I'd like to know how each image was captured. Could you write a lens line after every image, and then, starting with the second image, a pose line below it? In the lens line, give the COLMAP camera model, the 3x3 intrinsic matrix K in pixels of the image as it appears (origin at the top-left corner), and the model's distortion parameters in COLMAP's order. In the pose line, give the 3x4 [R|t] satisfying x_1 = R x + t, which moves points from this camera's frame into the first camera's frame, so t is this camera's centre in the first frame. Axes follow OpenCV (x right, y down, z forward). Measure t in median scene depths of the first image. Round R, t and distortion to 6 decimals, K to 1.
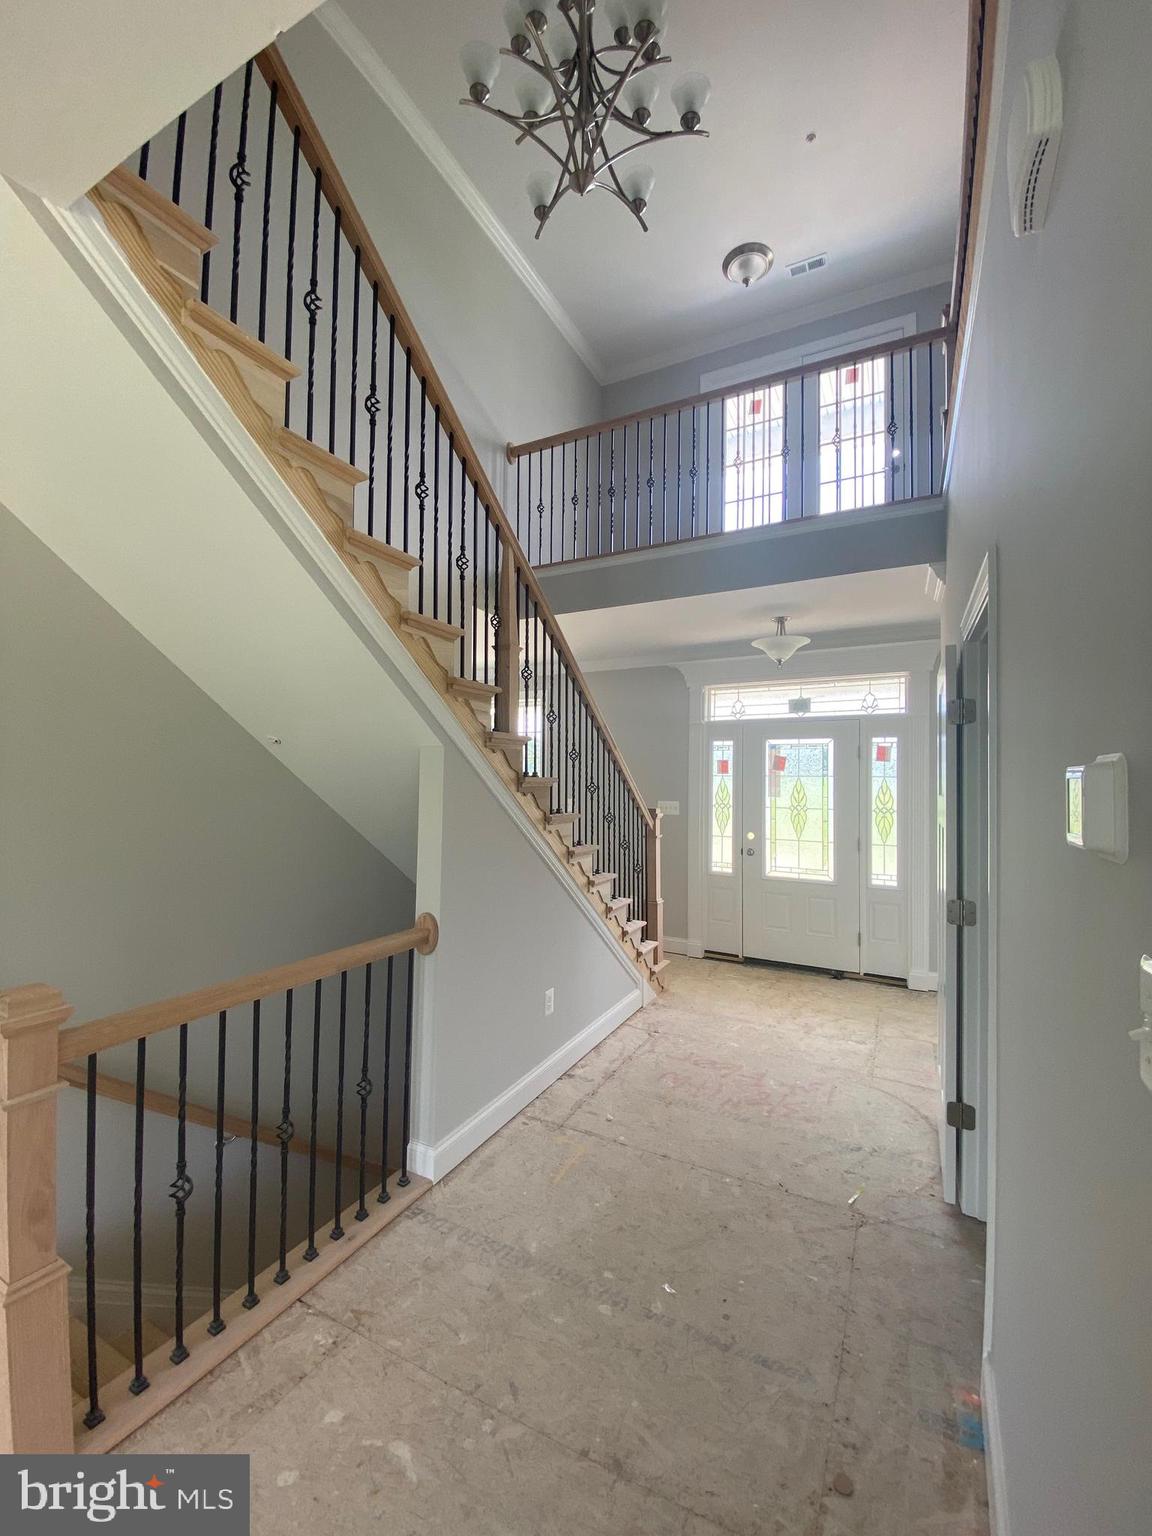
lens RADIAL K [[622.8, 0, 576.0], [0, 622.8, 768.0], [0, 0, 1]] dist [0.015143, -0.018099]
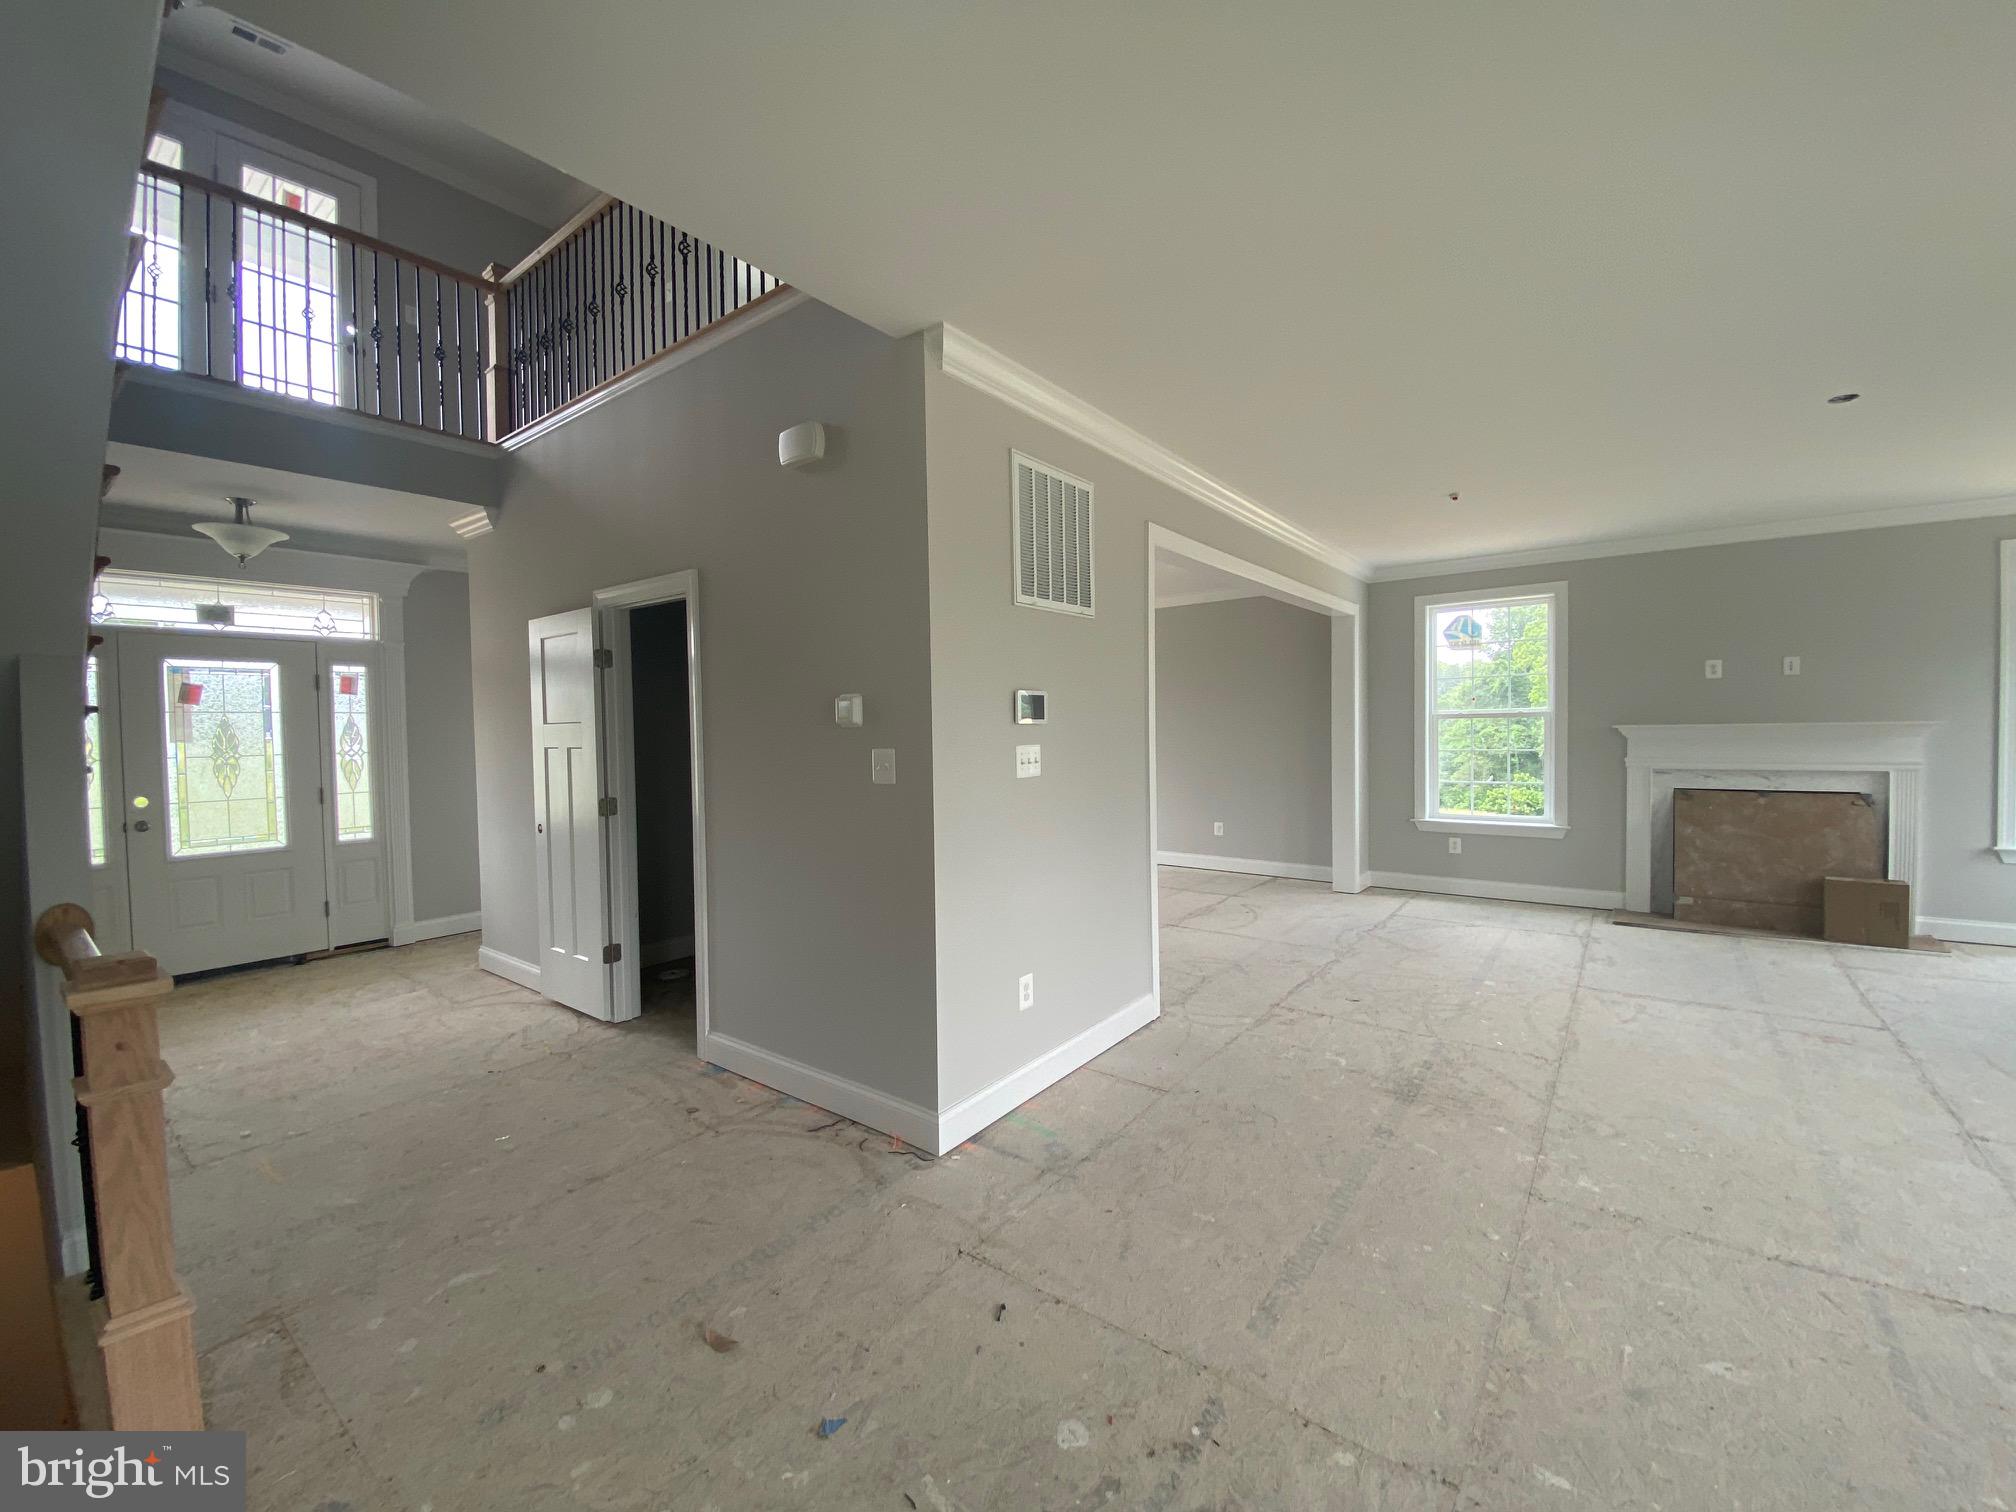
lens RADIAL K [[817.4, 0, 1008.0], [0, 817.4, 756.0], [0, 0, 1]] dist [0.015143, -0.018099]
pose [[0.172563, -0.048250, 0.983816, -0.453406], [-0.001582, 0.998785, 0.049262, 0.016757], [-0.984997, -0.010057, 0.172277, -0.074225]]
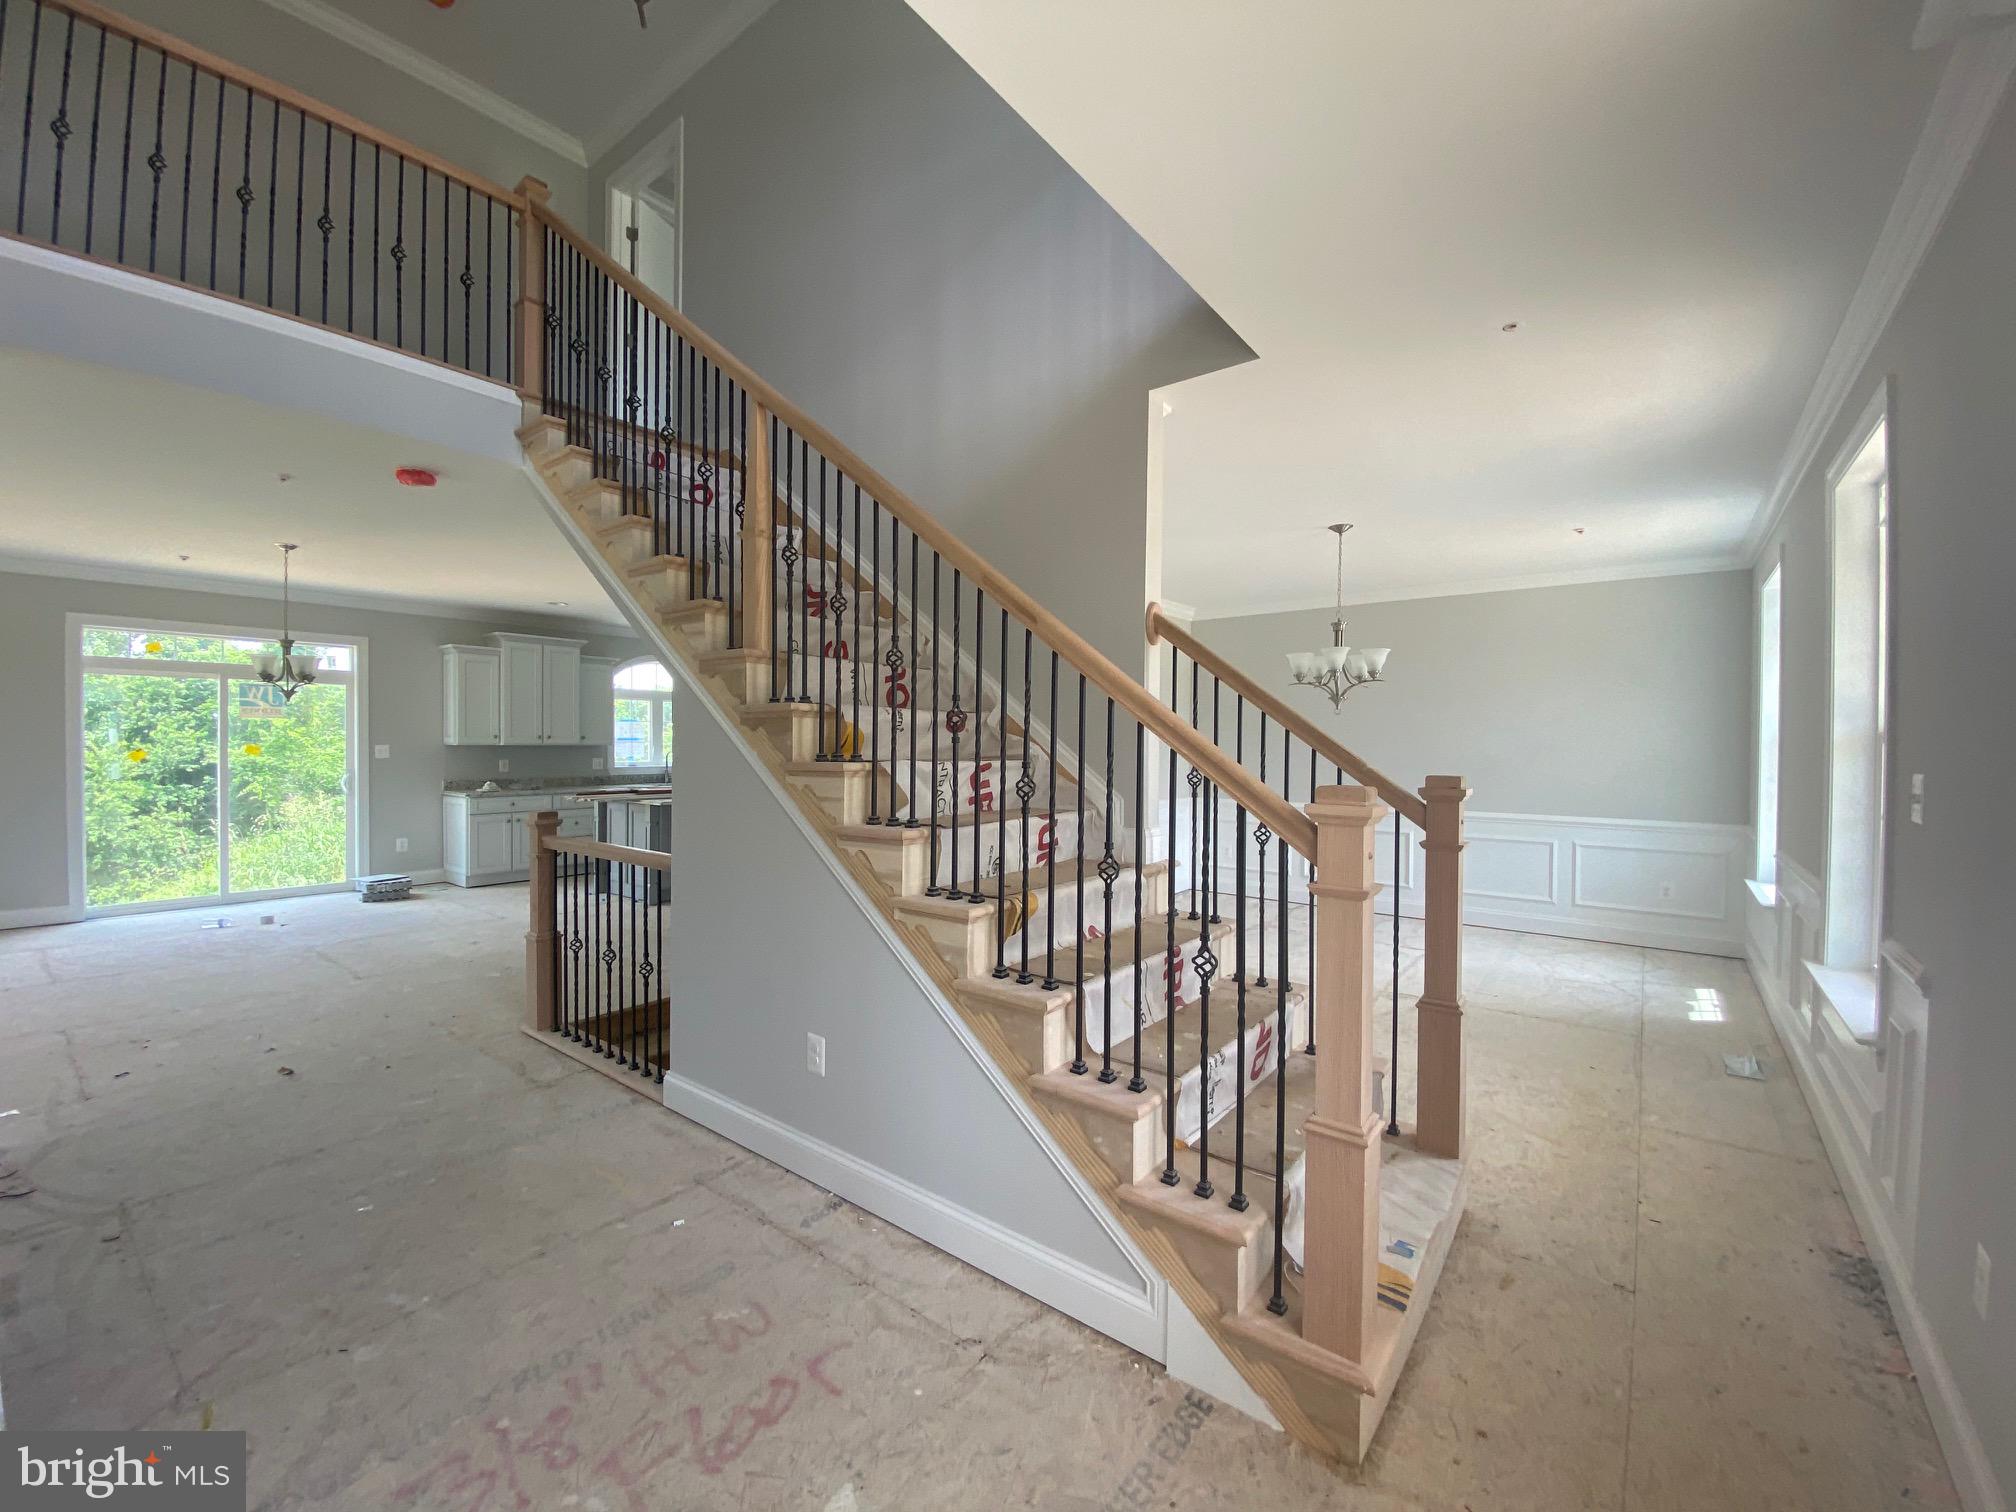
lens RADIAL K [[817.4, 0, 1008.0], [0, 817.4, 756.0], [0, 0, 1]] dist [0.015143, -0.018099]
pose [[-0.176143, 0.004308, -0.984355, 0.488563], [0.005552, 0.999979, 0.003383, 0.044424], [0.984349, -0.004869, -0.176163, 0.877724]]
